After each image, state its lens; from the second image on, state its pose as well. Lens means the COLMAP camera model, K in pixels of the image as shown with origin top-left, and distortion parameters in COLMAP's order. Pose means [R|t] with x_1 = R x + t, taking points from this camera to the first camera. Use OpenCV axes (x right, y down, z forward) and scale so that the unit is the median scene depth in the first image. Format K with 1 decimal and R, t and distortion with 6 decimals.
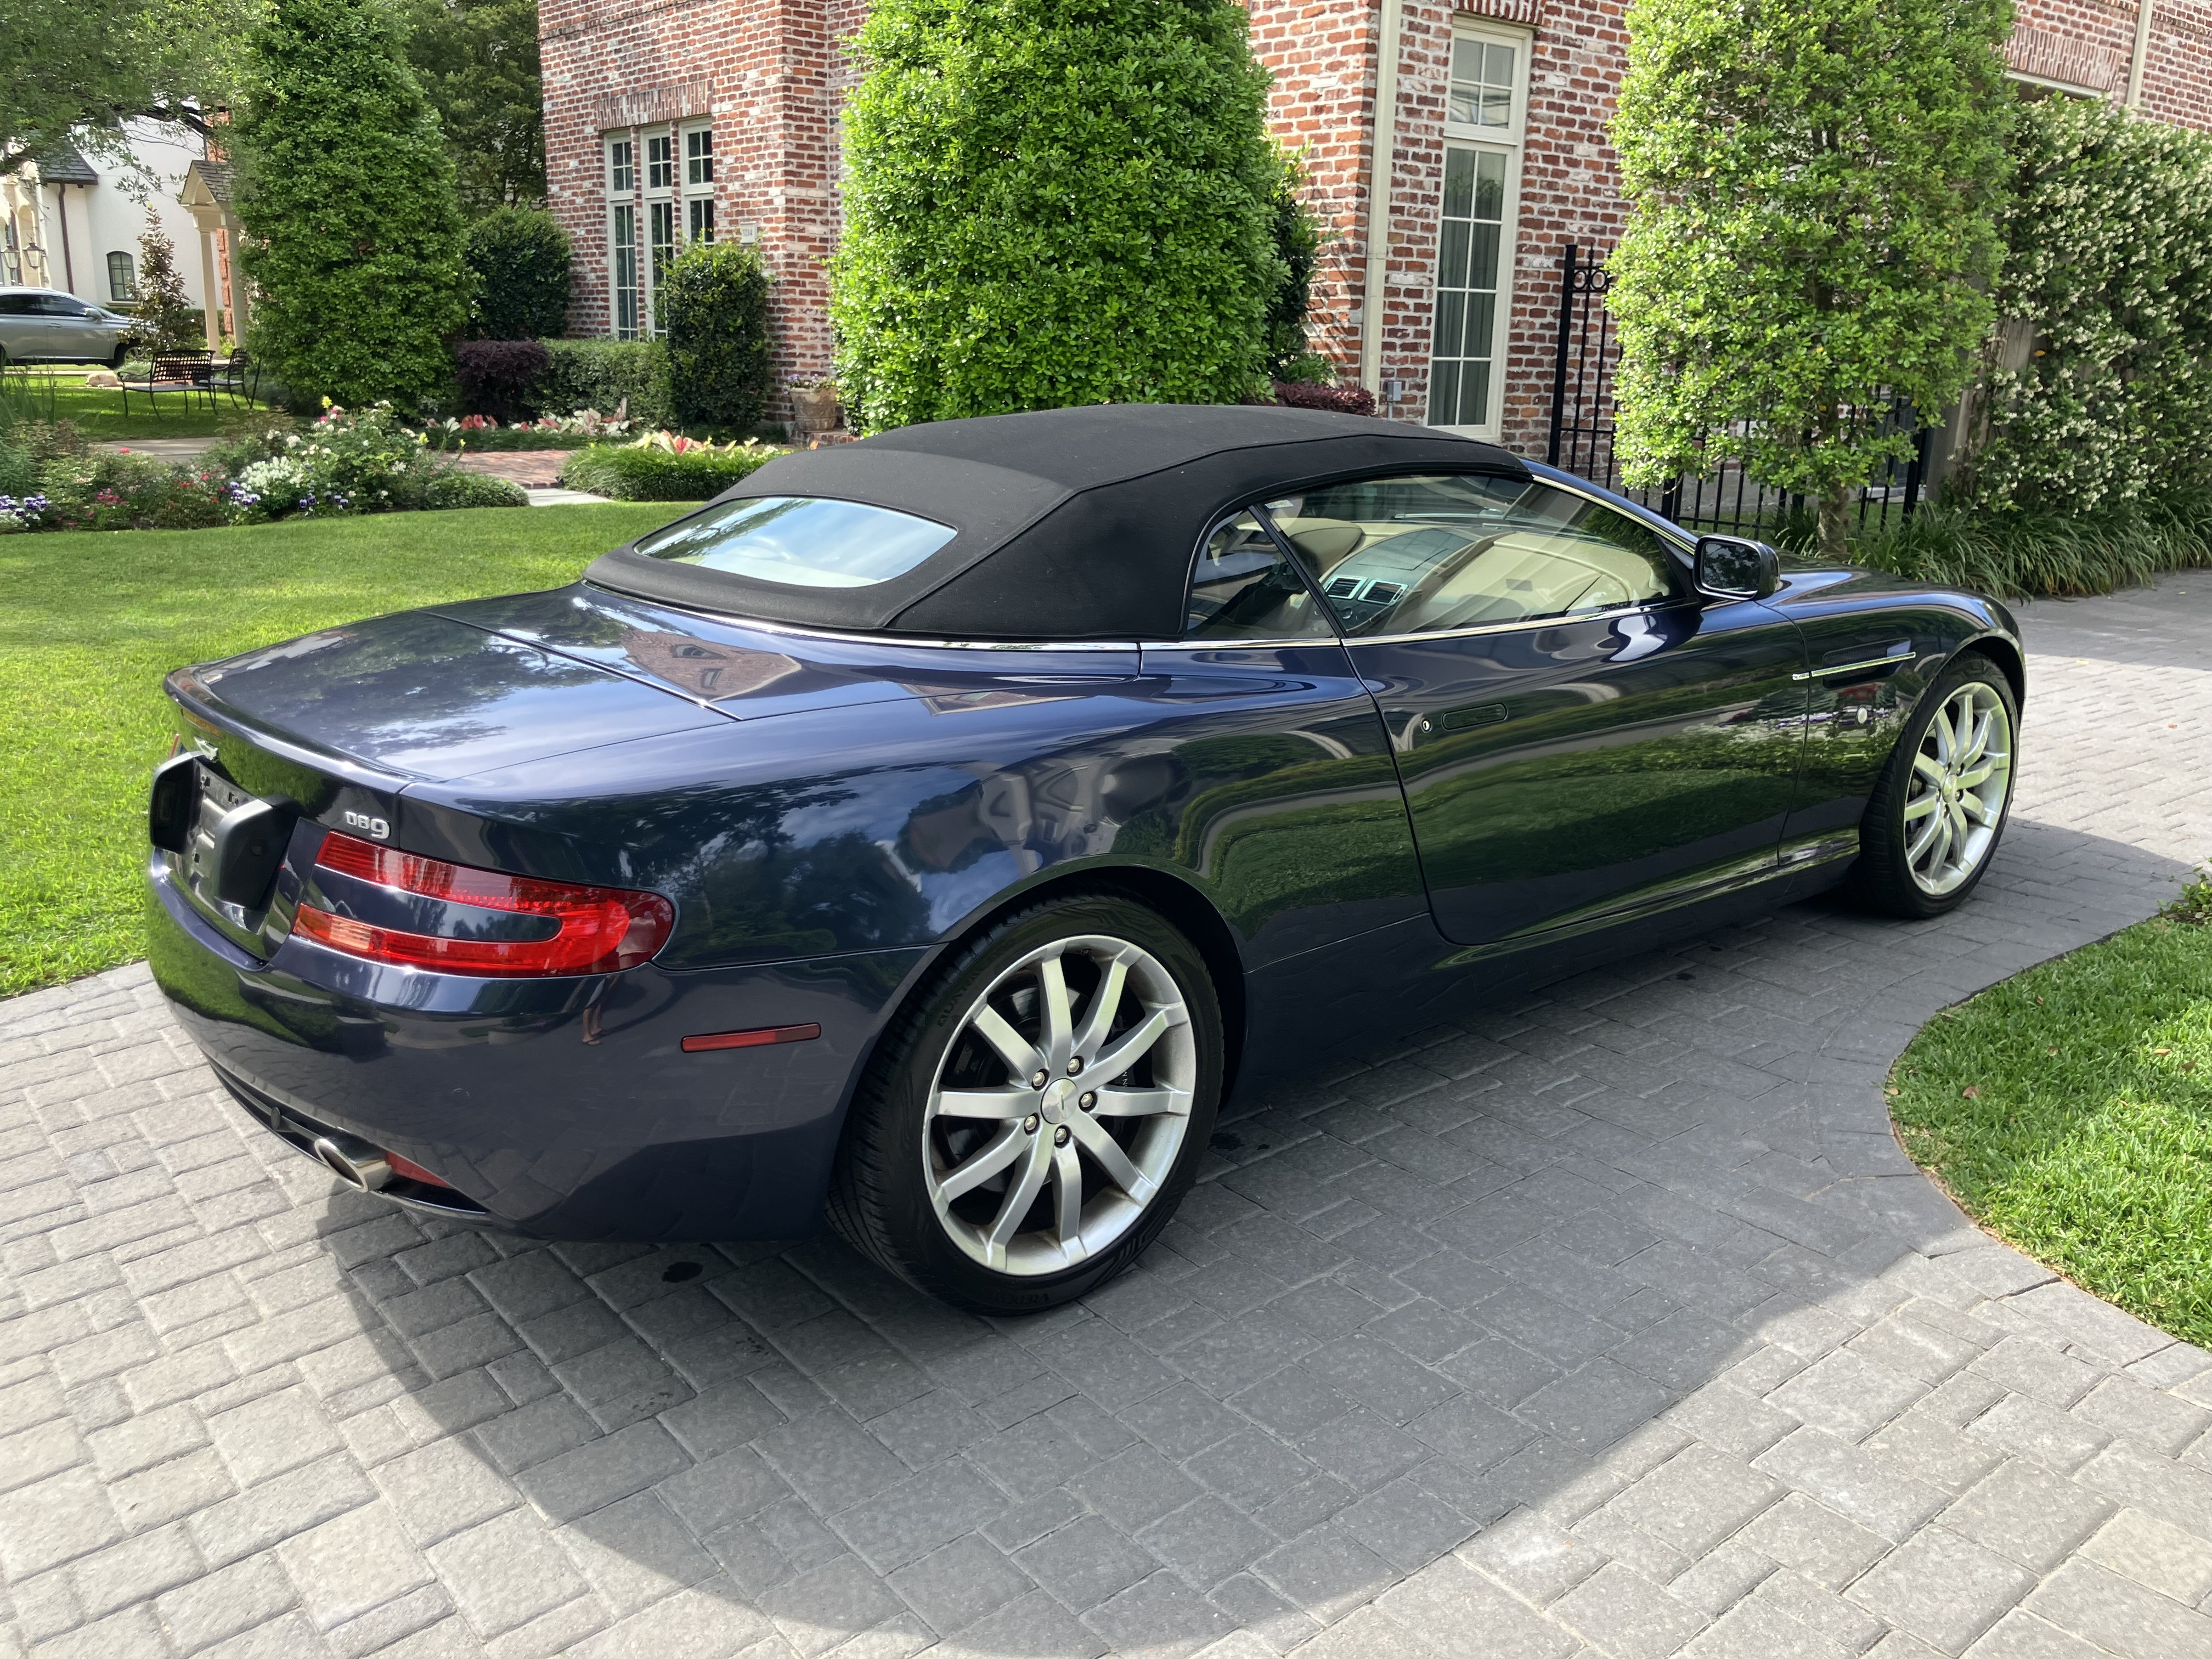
lens RADIAL K [[1818.2, 0, 1106.0], [0, 1818.2, 829.5], [0, 0, 1]] dist [-0.005782, 0.014457]
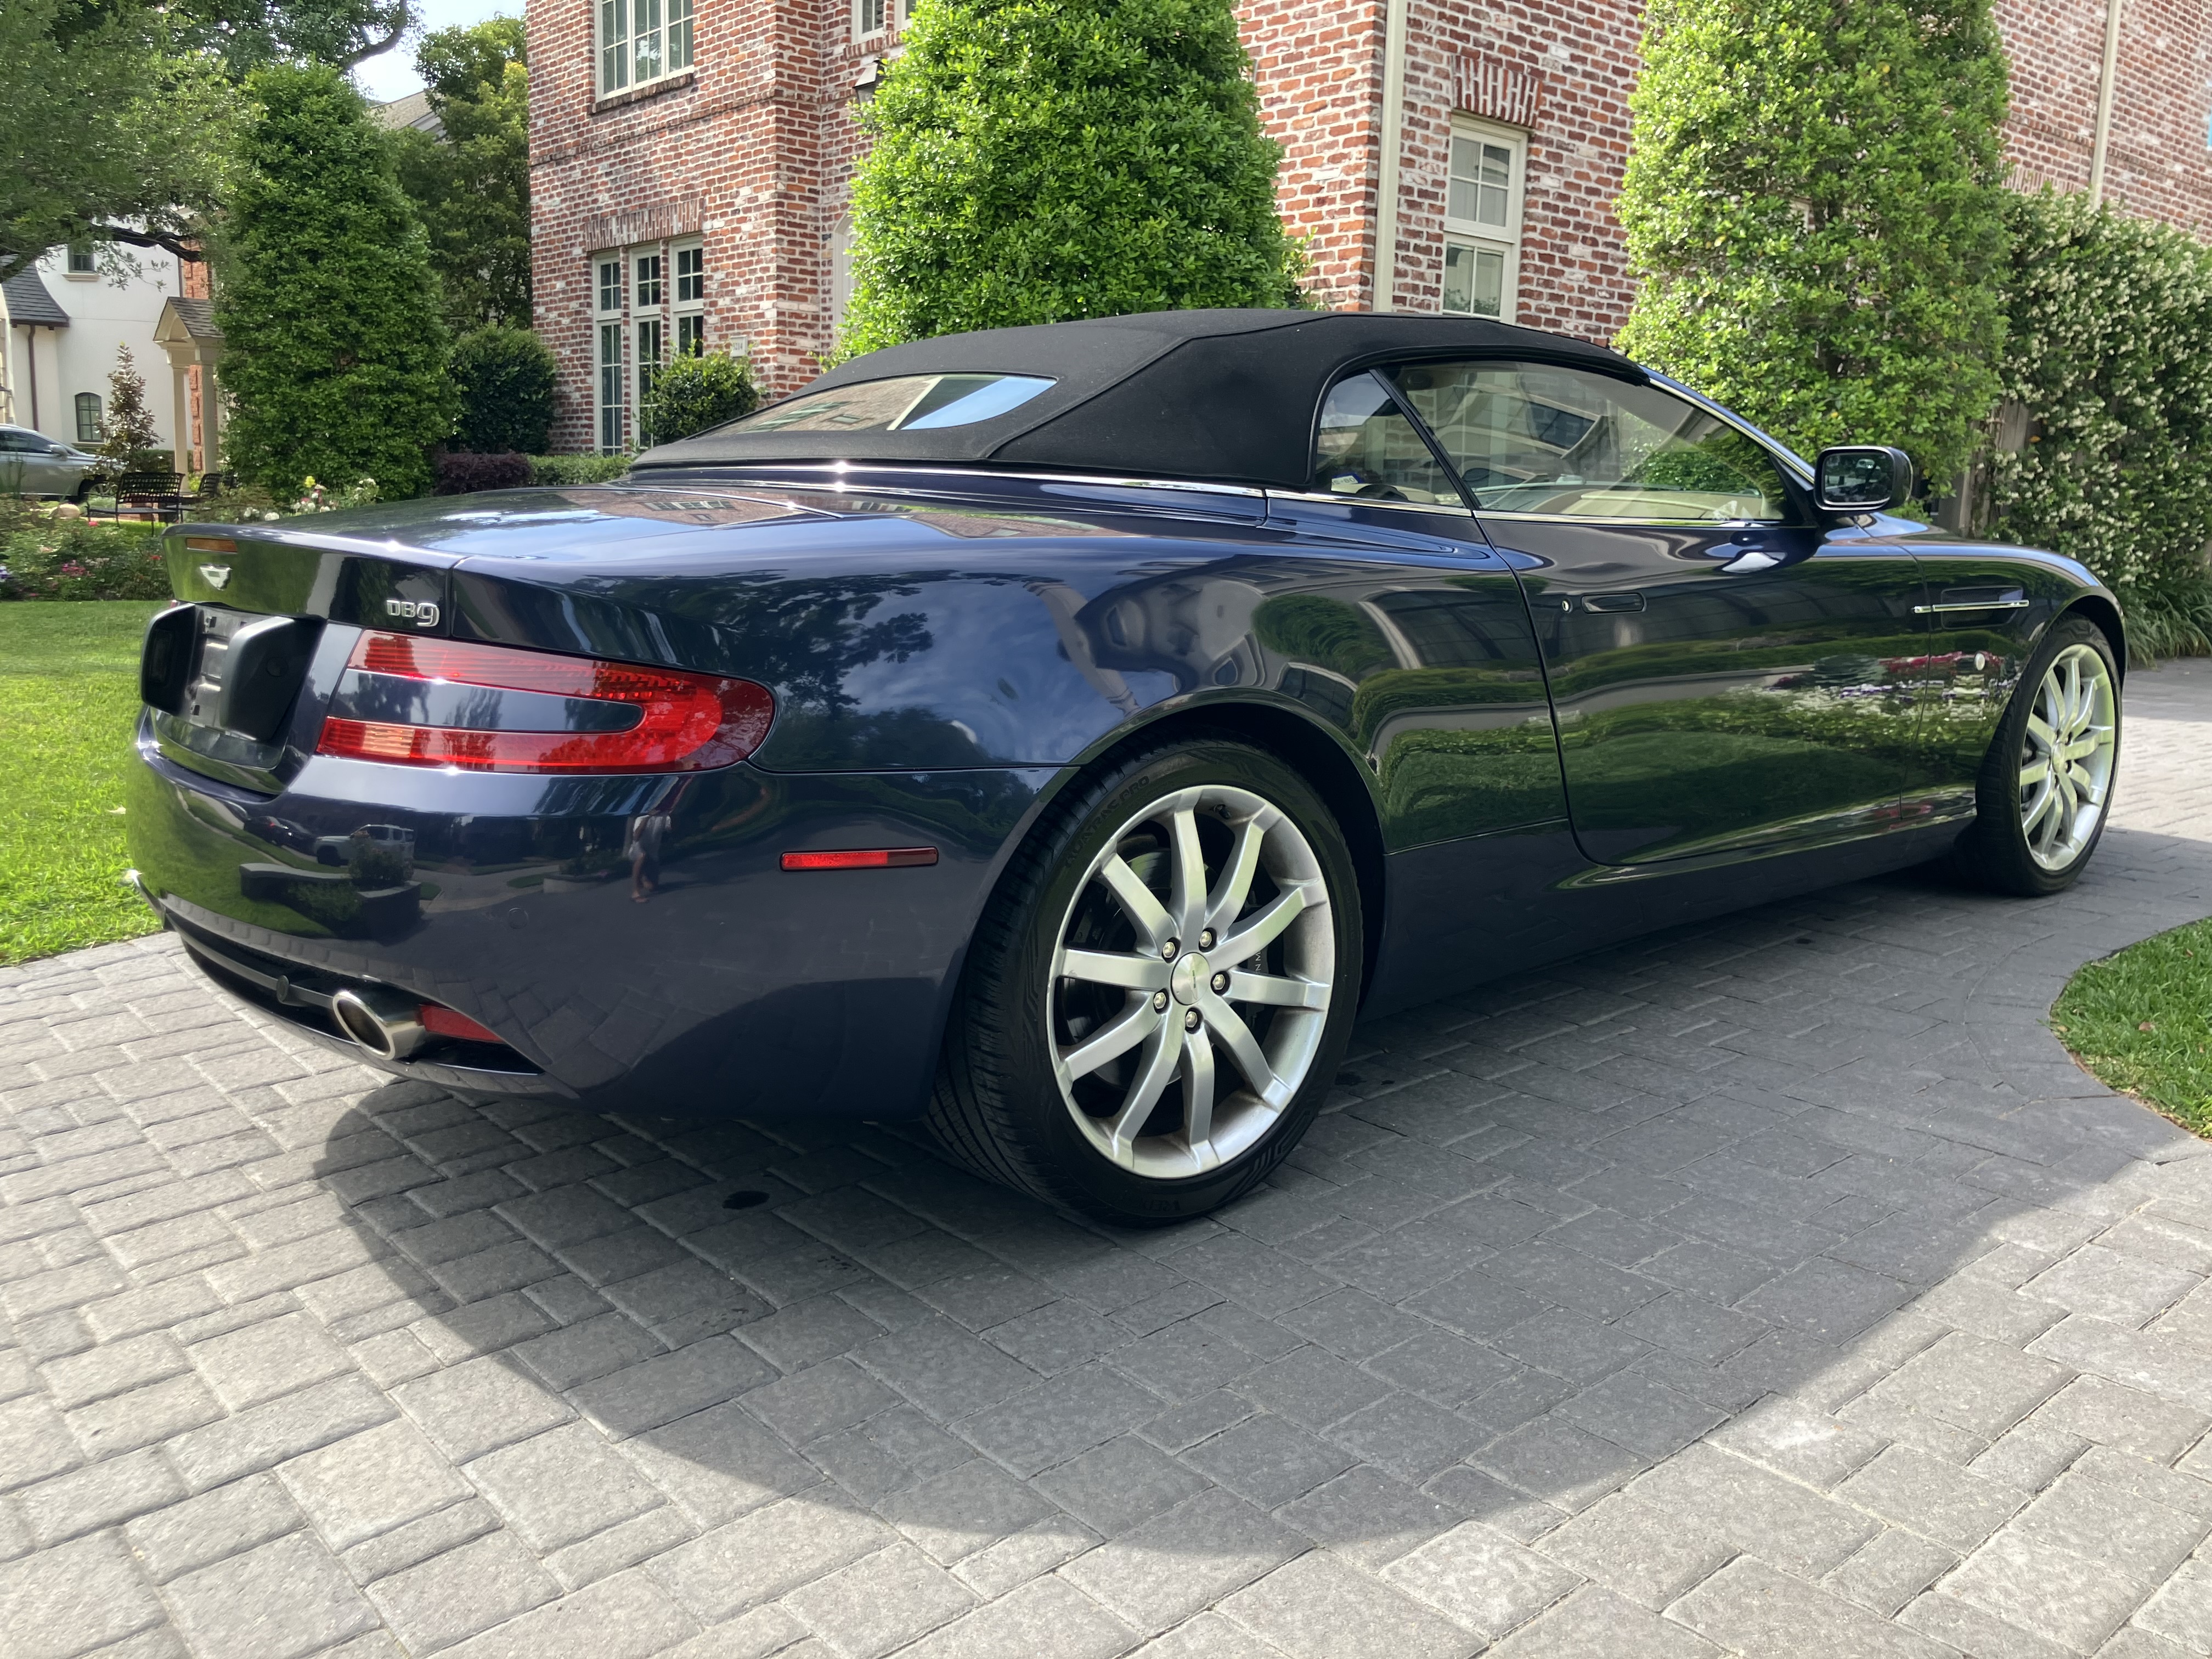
lens RADIAL K [[1822.5, 0, 1151.1], [0, 1822.5, 822.9], [0, 0, 1]] dist [0.002941, 0.000249]
pose [[0.999152, -0.002071, 0.041113, -0.019668], [0.005731, 0.996006, -0.089100, 0.037267], [-0.040764, 0.089260, 0.995174, 0.028867]]
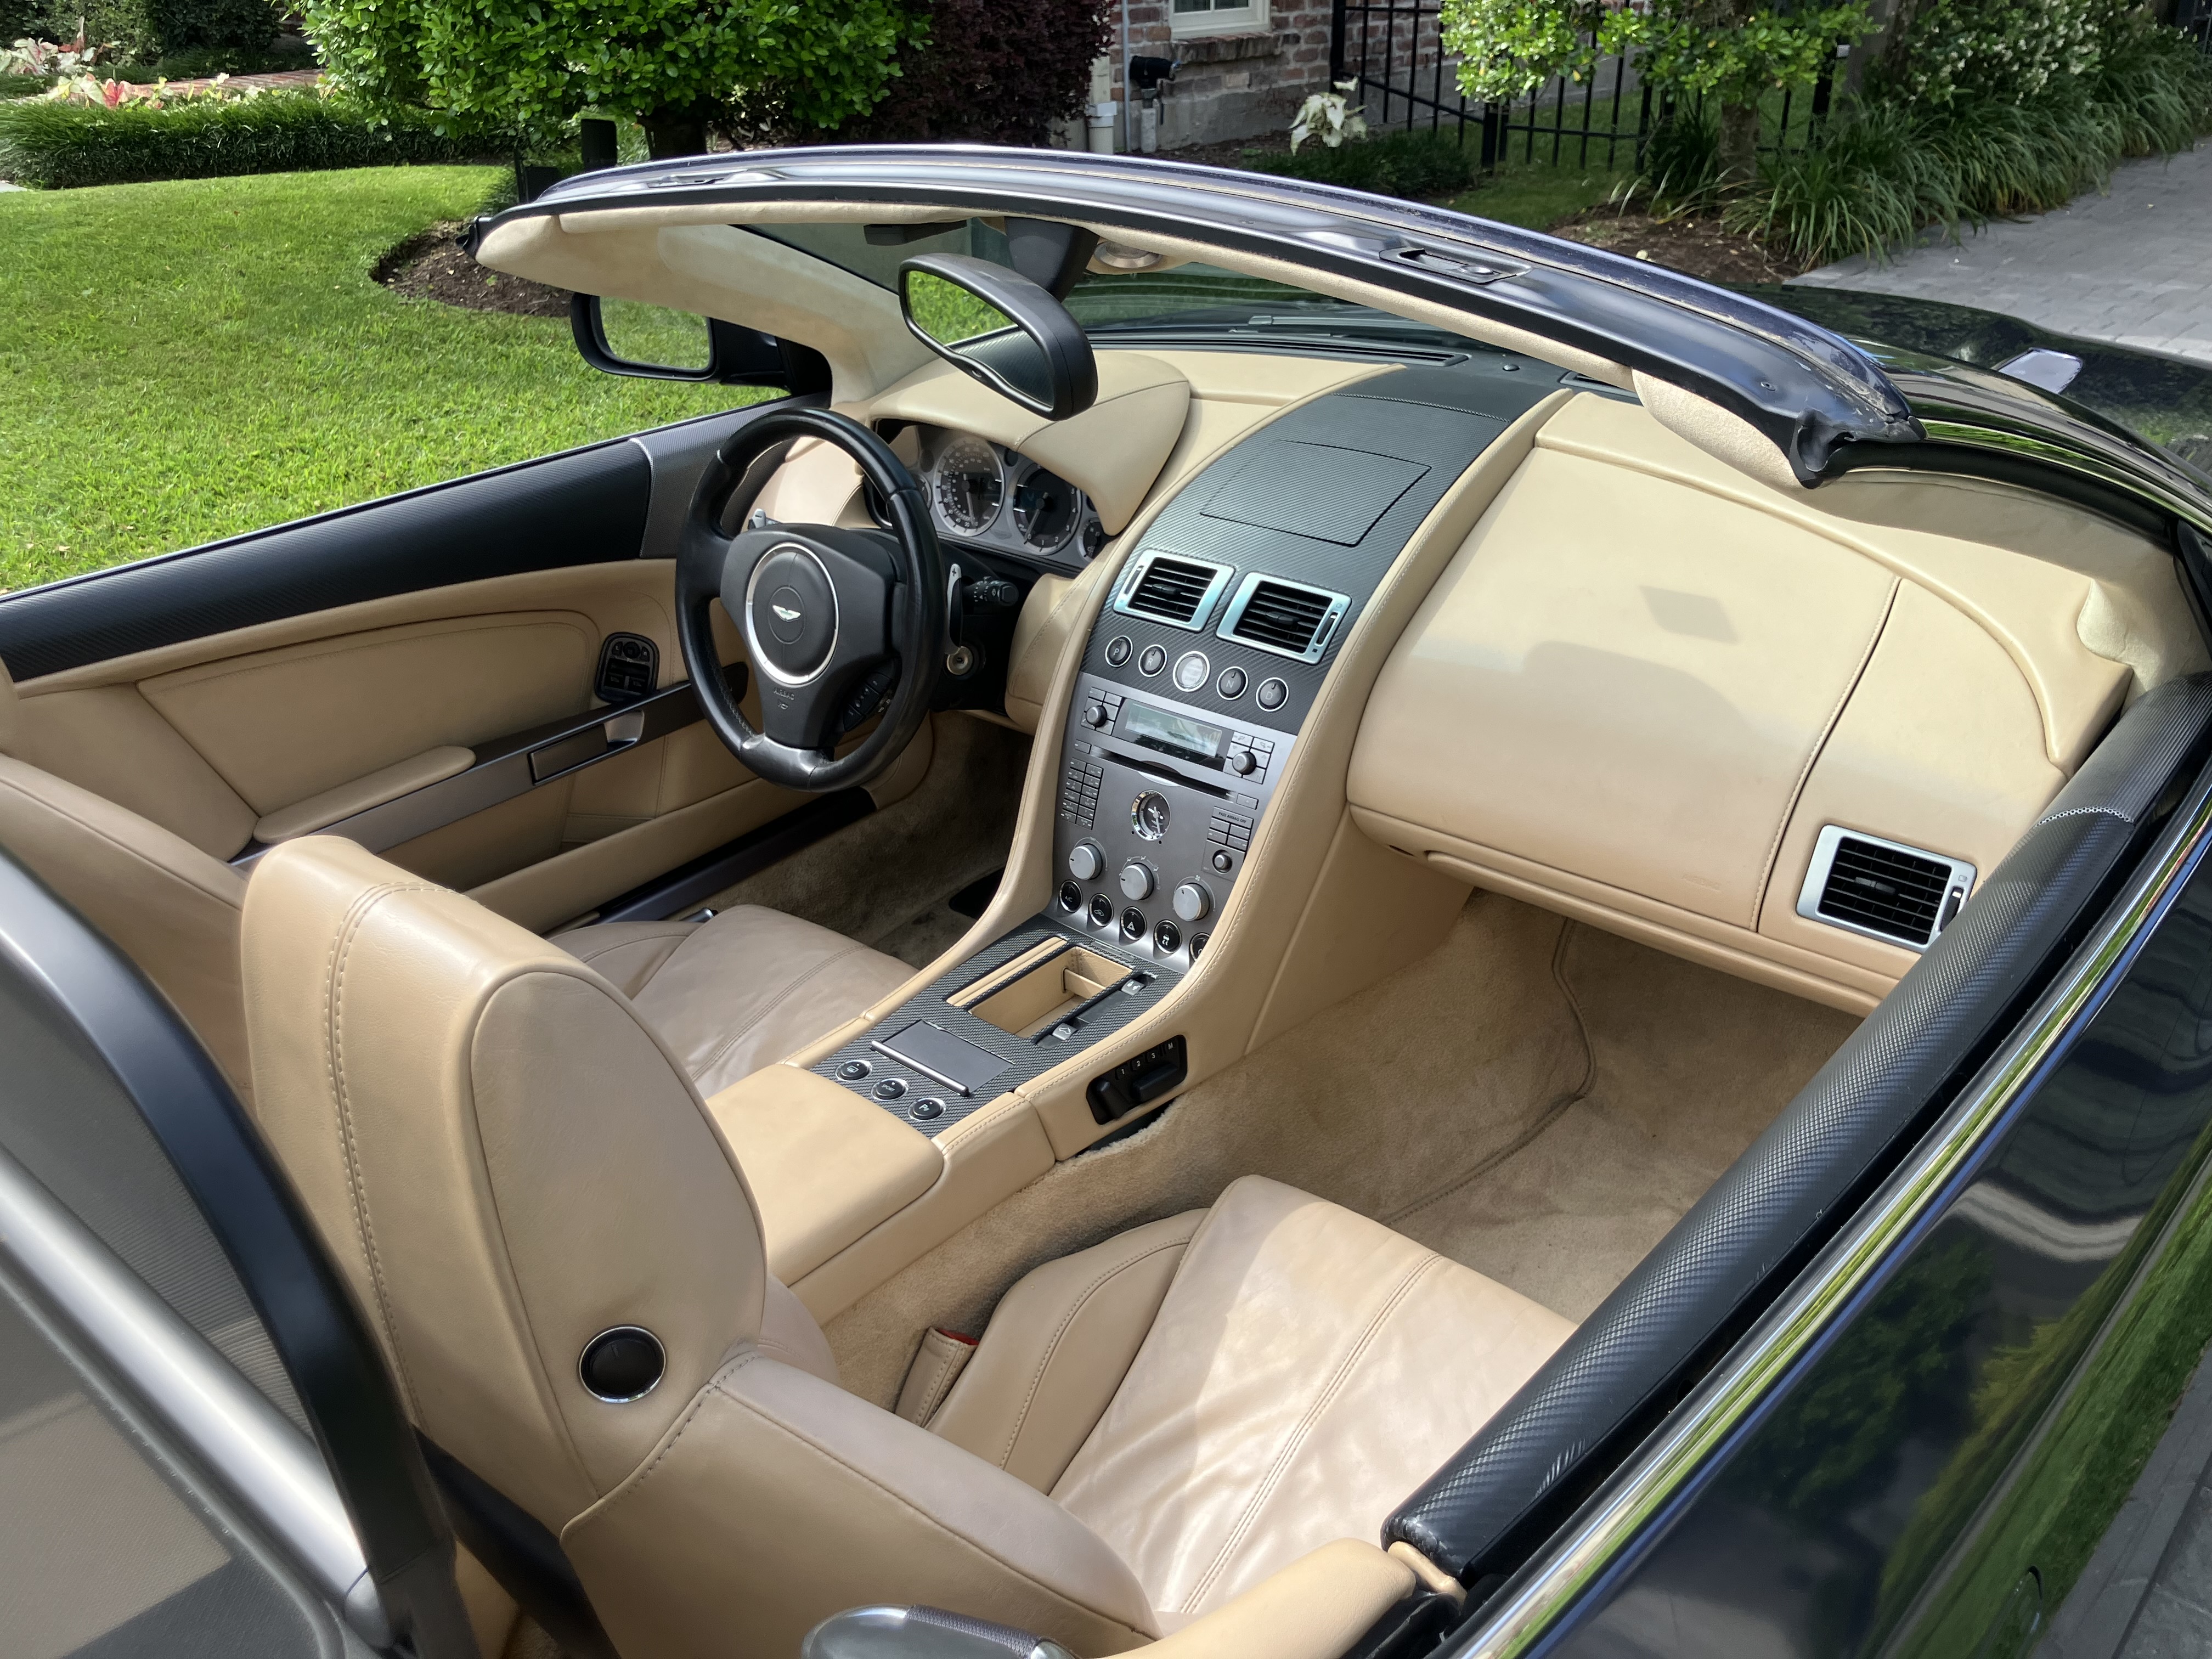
lens RADIAL K [[1861.9, 0, 1112.7], [0, 1861.9, 867.4], [0, 0, 1]] dist [-0.004956, -0.006749]
pose [[0.986005, -0.107676, 0.127279, 0.023947], [0.077186, 0.971536, 0.223963, -0.064484], [-0.147771, -0.211004, 0.966251, 0.236723]]
